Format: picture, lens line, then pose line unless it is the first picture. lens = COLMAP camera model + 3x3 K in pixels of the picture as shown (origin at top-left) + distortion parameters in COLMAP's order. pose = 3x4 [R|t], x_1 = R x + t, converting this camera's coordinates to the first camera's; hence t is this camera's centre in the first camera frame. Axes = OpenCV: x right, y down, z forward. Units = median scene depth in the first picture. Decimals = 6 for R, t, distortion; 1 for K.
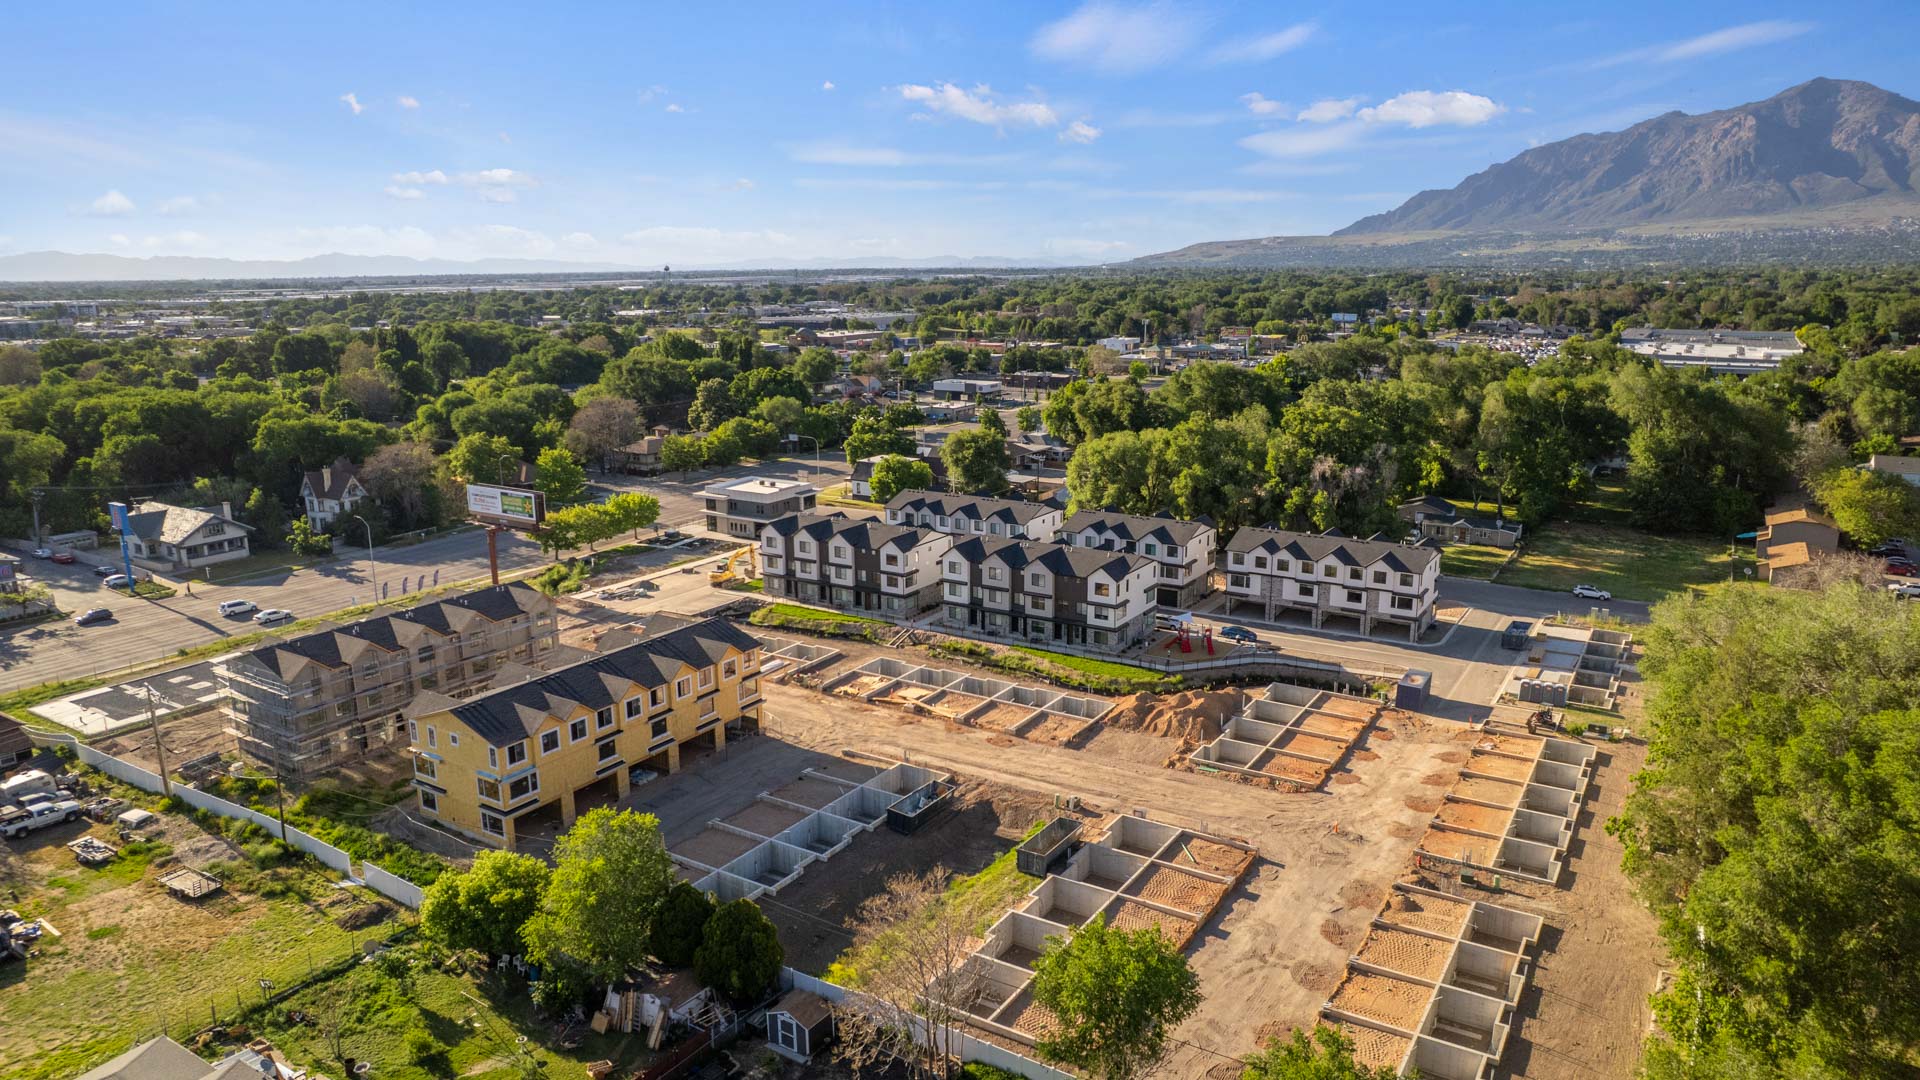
lens RADIAL K [[1225.9, 0, 964.2], [0, 1225.9, 550.8], [0, 0, 1]] dist [-0.075695, 0.068419]
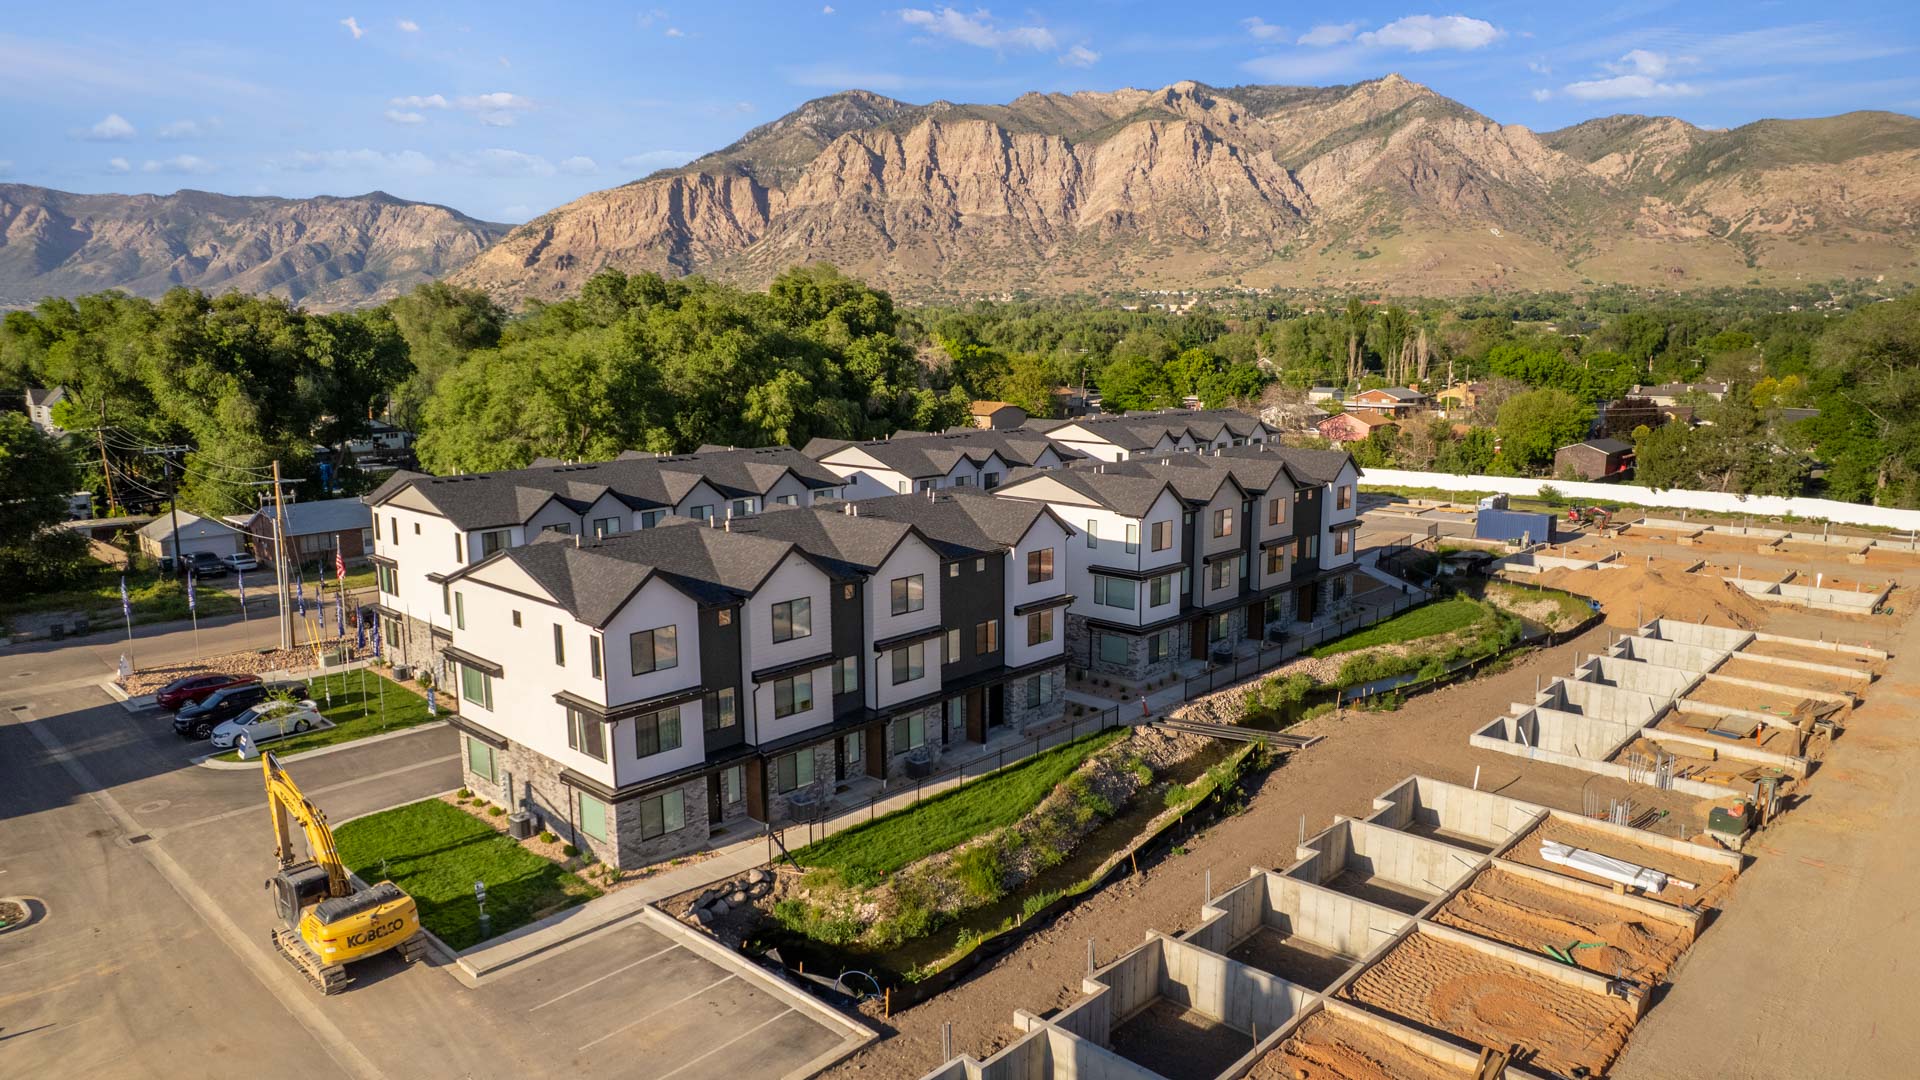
lens RADIAL K [[1228.5, 0, 964.2], [0, 1228.5, 550.3], [0, 0, 1]] dist [-0.081429, 0.074936]
pose [[0.193068, -0.163708, 0.967432, -0.384592], [0.229421, 0.966183, 0.117712, -0.041428], [-0.953987, 0.199223, 0.224097, 0.896179]]
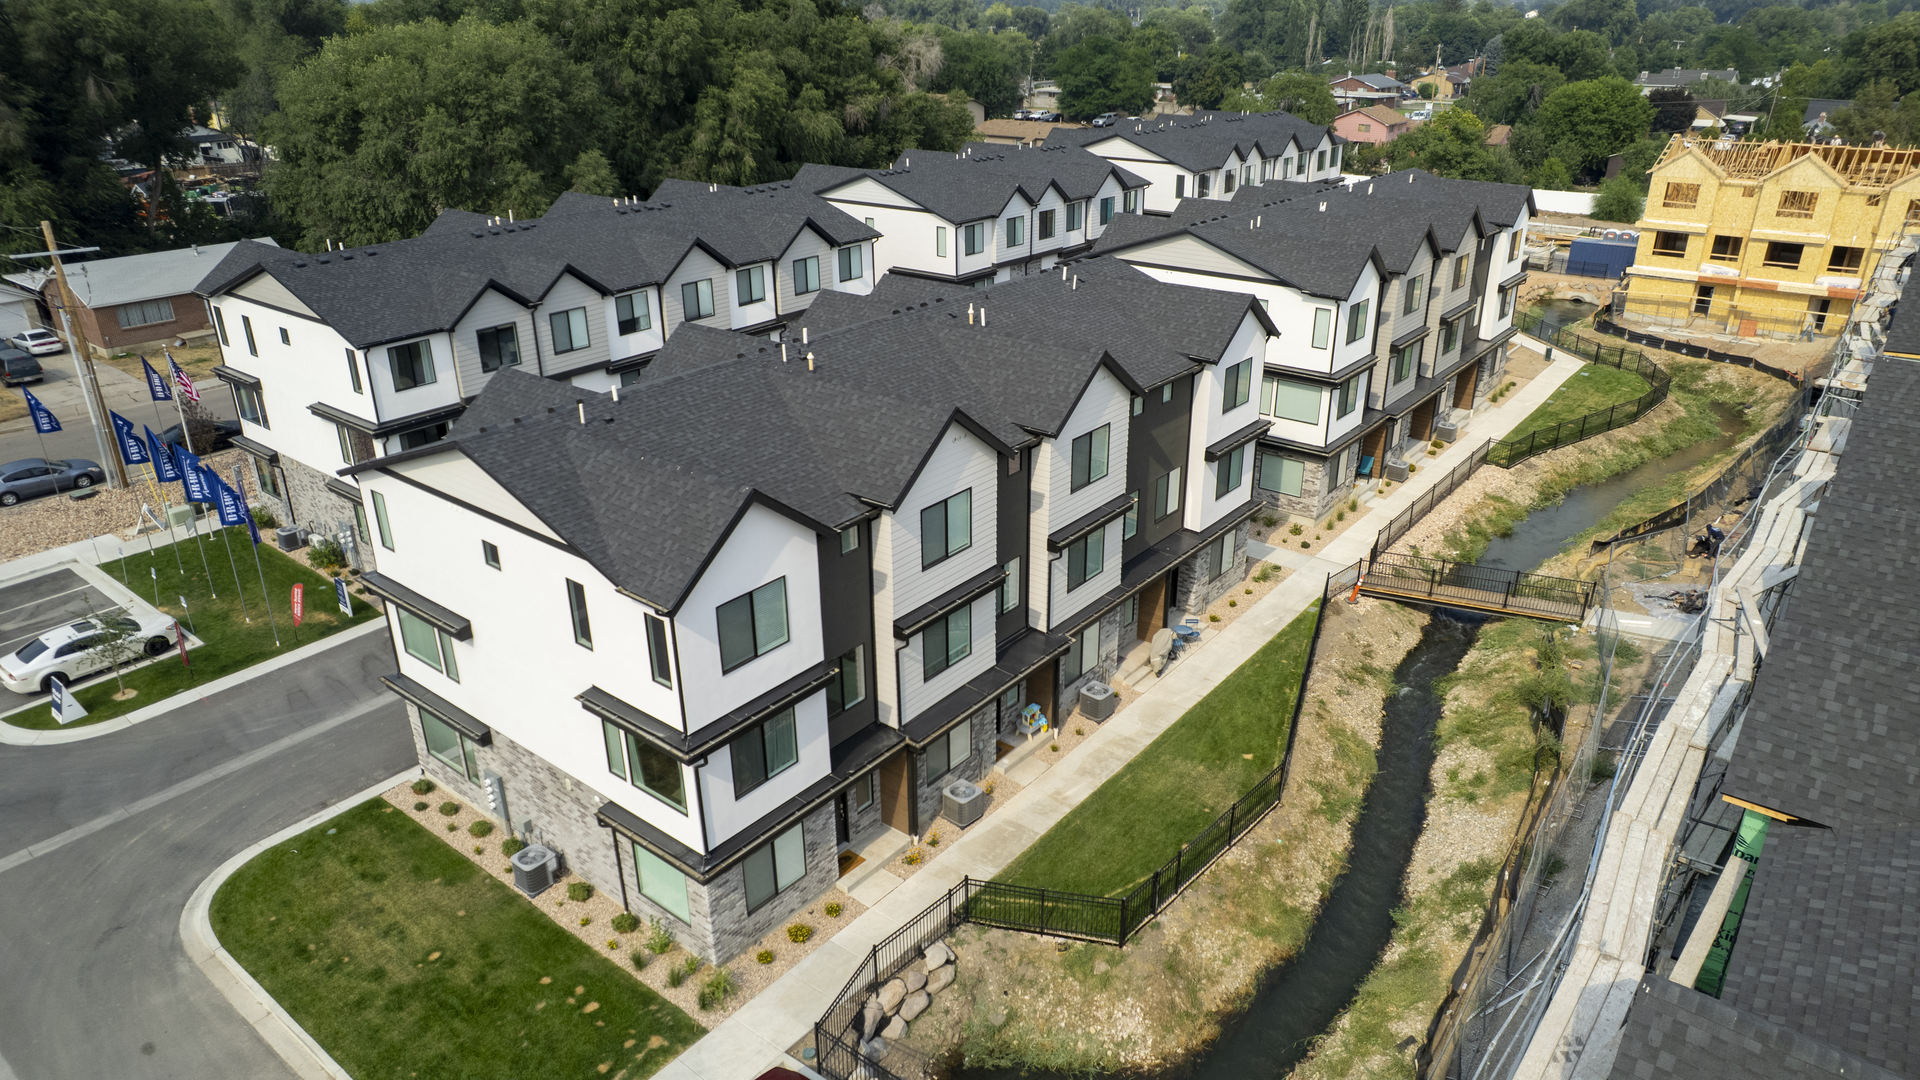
lens RADIAL K [[1225.9, 0, 964.2], [0, 1225.9, 550.8], [0, 0, 1]] dist [-0.075695, 0.068419]
pose [[0.107525, -0.401251, 0.909635, -0.284180], [0.232693, 0.899684, 0.369355, -0.062077], [-0.966588, 0.171951, 0.190106, 0.963274]]
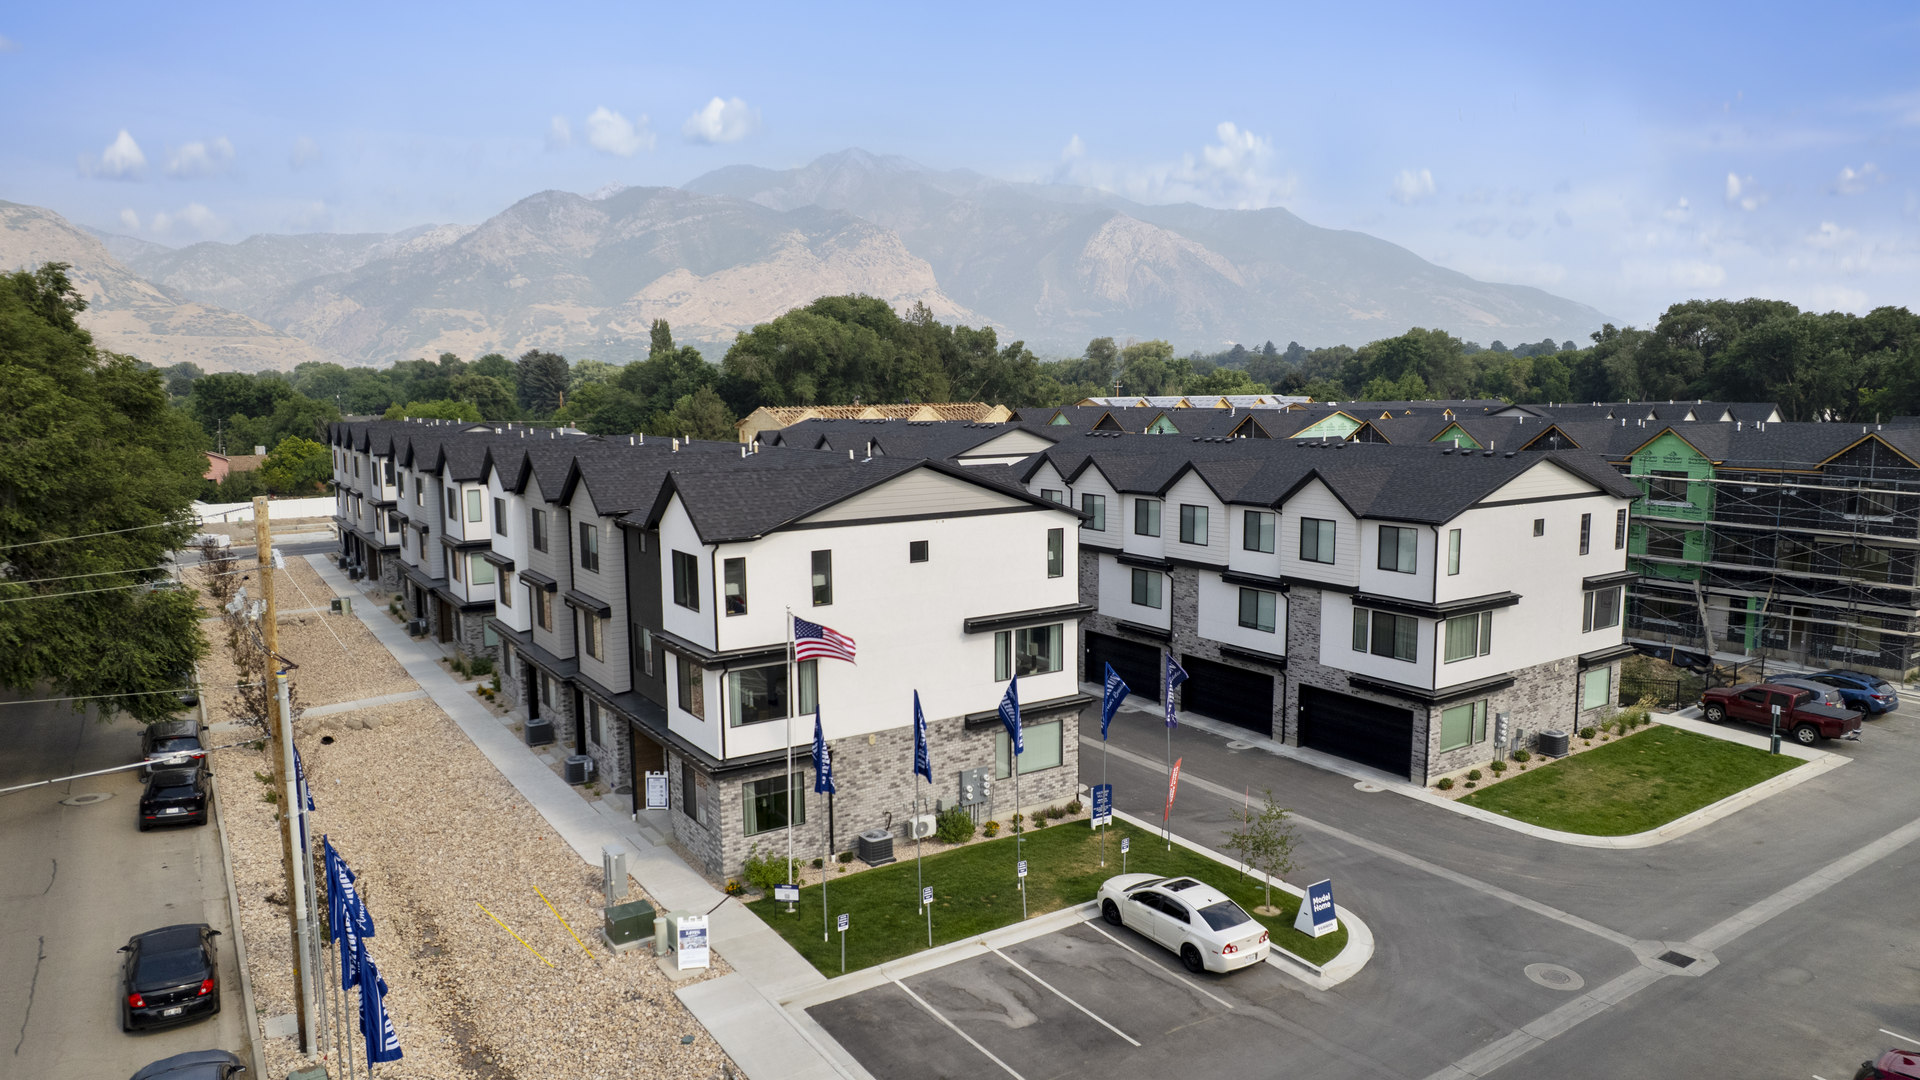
lens RADIAL K [[1225.9, 0, 964.2], [0, 1225.9, 550.8], [0, 0, 1]] dist [-0.075695, 0.068419]
pose [[-0.913621, -0.038157, 0.404772, -0.142763], [0.109921, 0.935326, 0.336277, -0.110357], [-0.391425, 0.351723, -0.850340, 1.310656]]
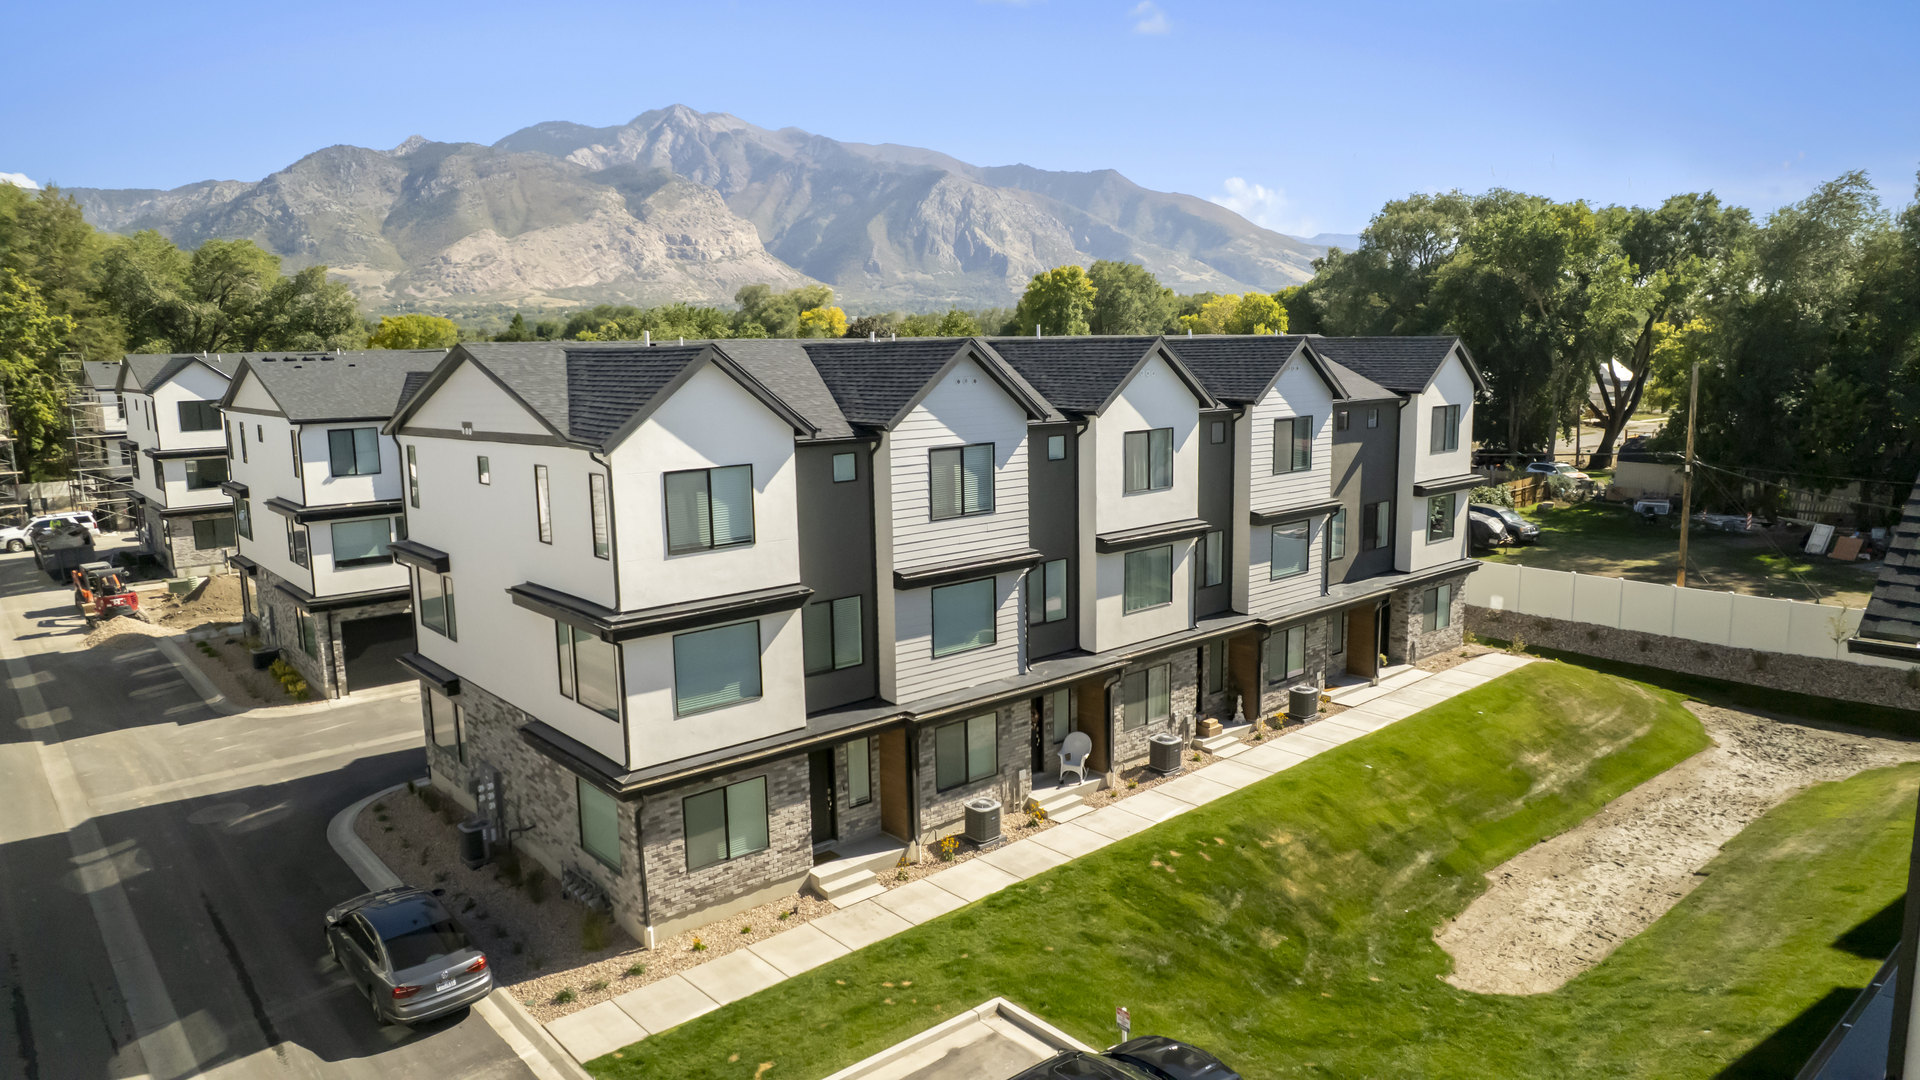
lens RADIAL K [[1228.5, 0, 964.2], [0, 1228.5, 550.3], [0, 0, 1]] dist [-0.081429, 0.074936]
pose [[-0.957625, -0.023005, 0.287098, -0.247485], [0.090165, 0.922757, 0.374686, 0.012708], [-0.273541, 0.384695, -0.881581, 0.848196]]
